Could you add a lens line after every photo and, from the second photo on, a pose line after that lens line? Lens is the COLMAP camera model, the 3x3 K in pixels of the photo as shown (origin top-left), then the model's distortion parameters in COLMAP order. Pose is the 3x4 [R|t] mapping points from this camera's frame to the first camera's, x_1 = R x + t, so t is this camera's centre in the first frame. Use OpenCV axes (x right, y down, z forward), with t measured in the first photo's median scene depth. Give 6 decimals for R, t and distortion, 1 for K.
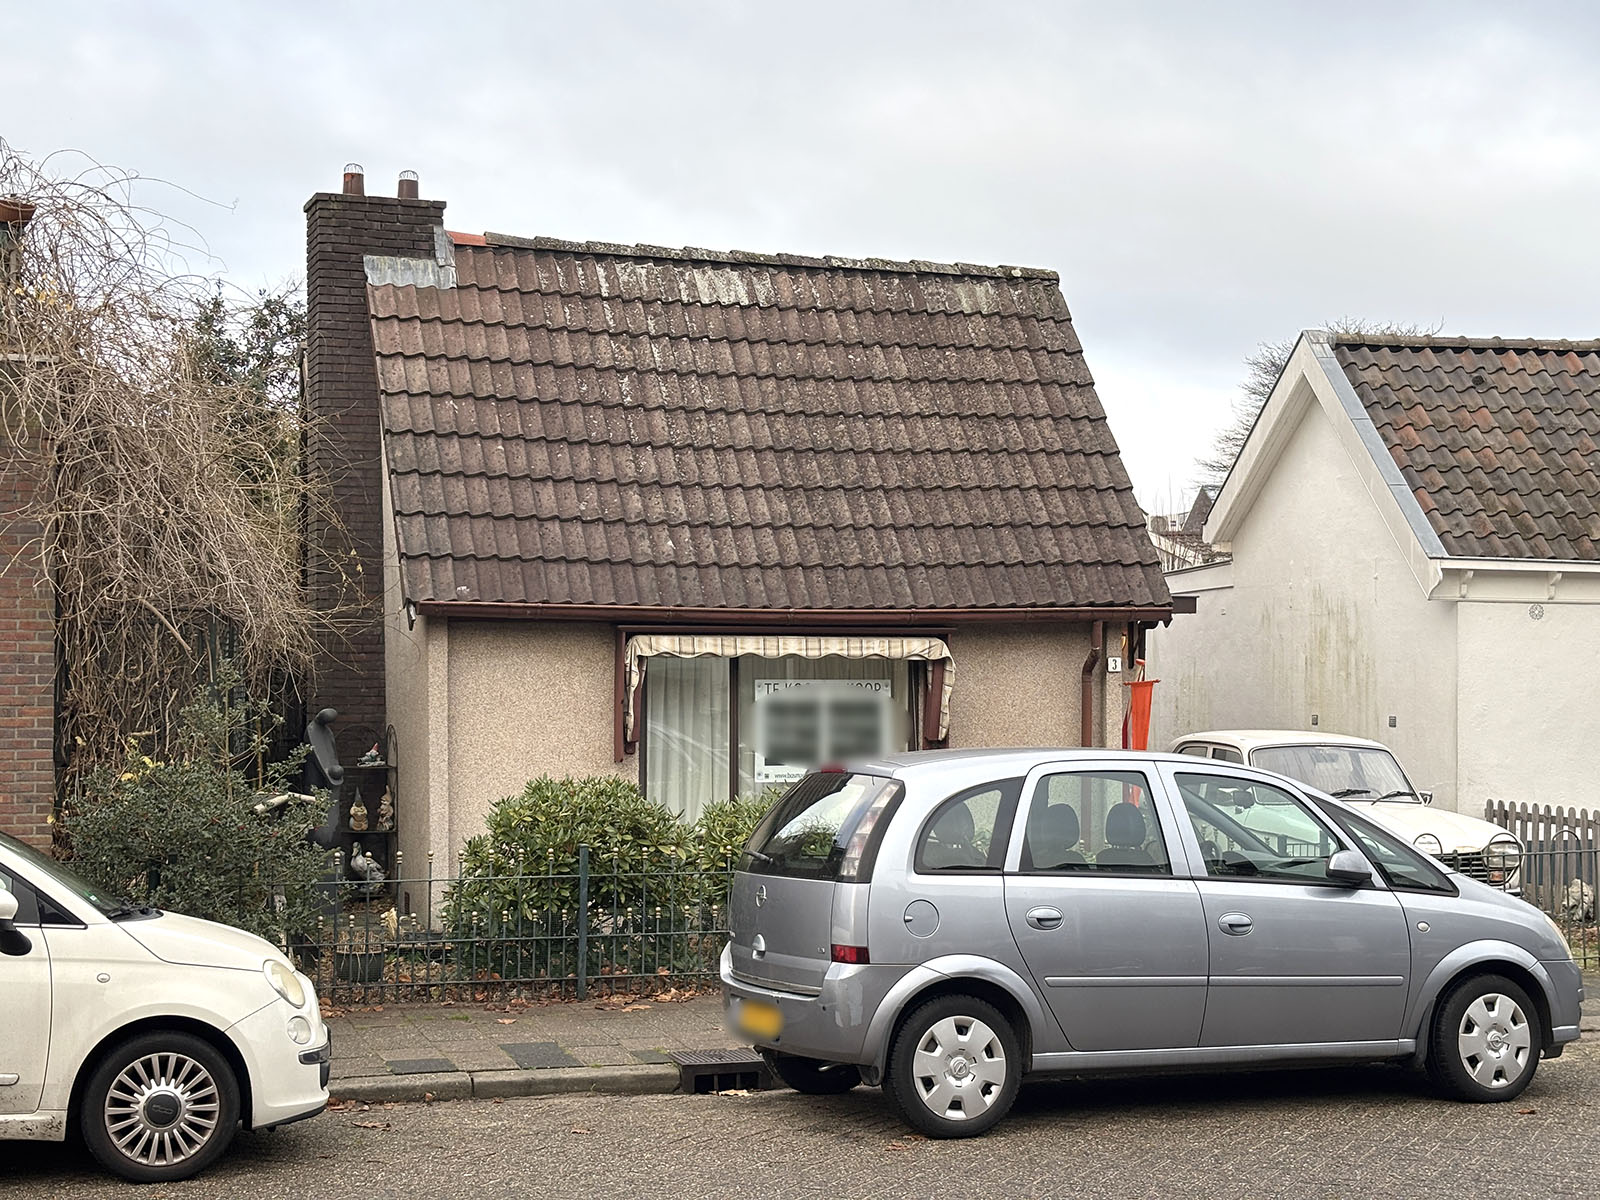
lens RADIAL K [[2356.4, 0, 800.0], [0, 2356.4, 600.0], [0, 0, 1]] dist [0.108830, -0.092192]
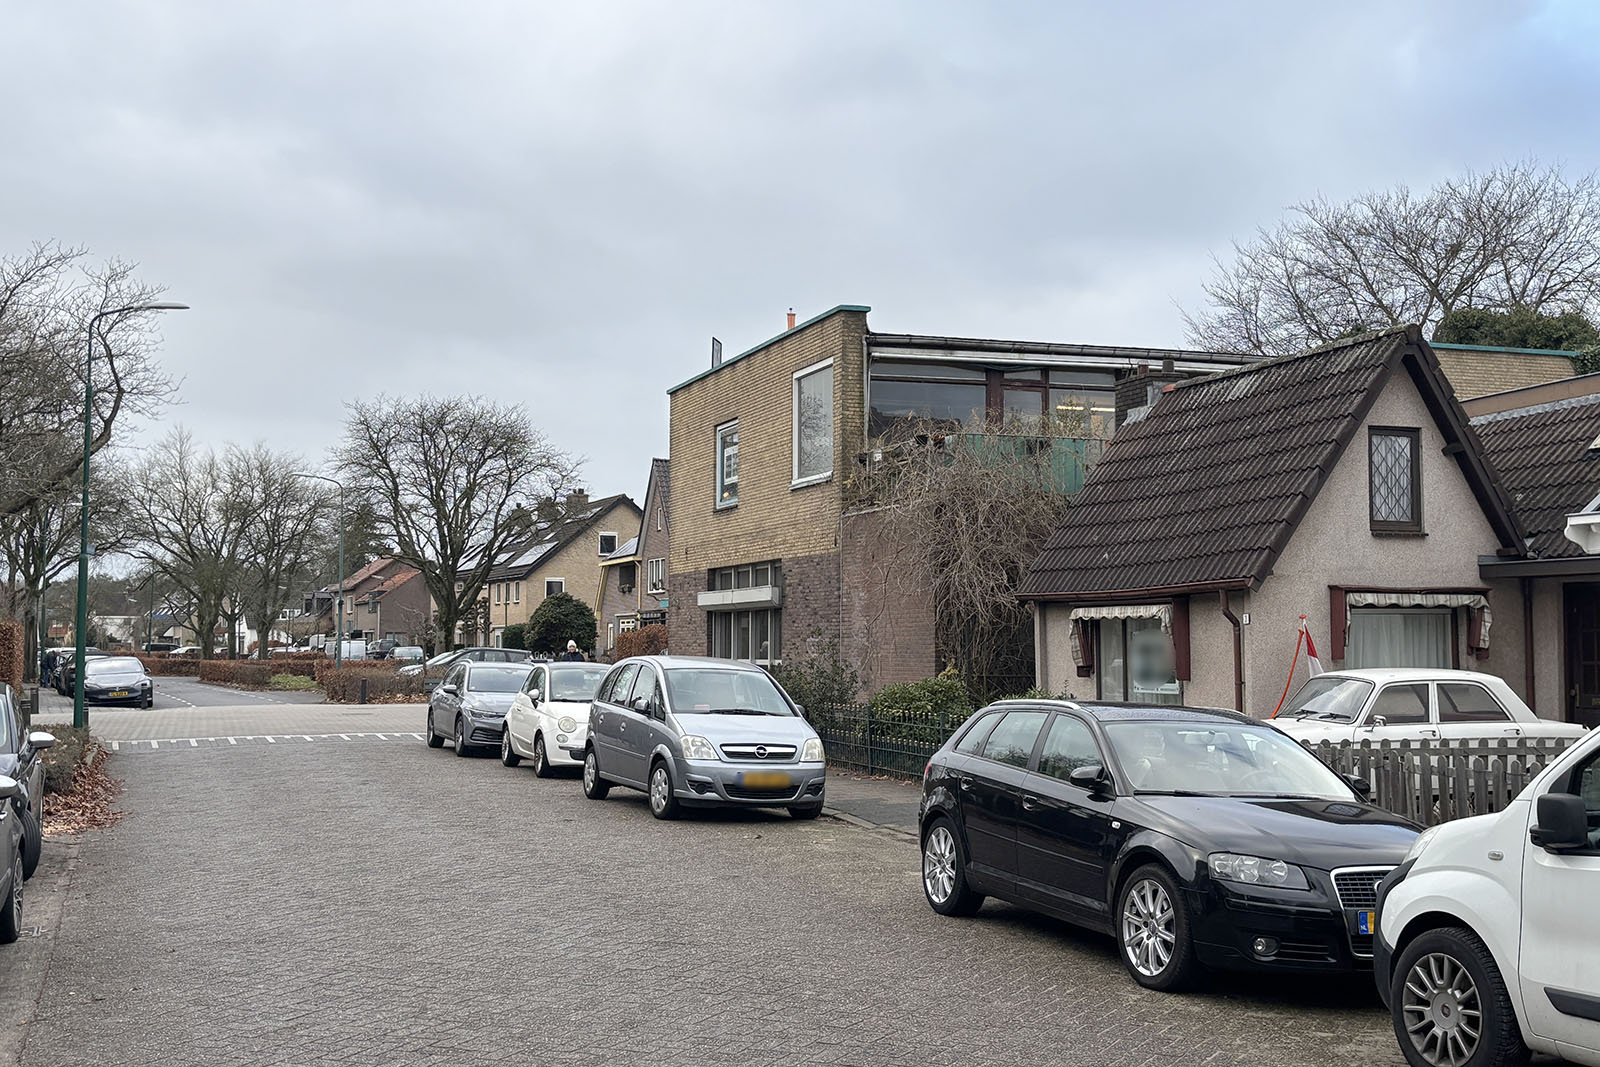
lens RADIAL K [[1872.2, 0, 800.0], [0, 1872.2, 533.5], [0, 0, 1]] dist [0.107064, -0.008560]
pose [[0.027259, -0.064312, -0.997557, 1.333131], [0.030178, 0.997526, -0.063485, 0.041660], [0.999173, -0.028374, 0.029132, 0.716339]]
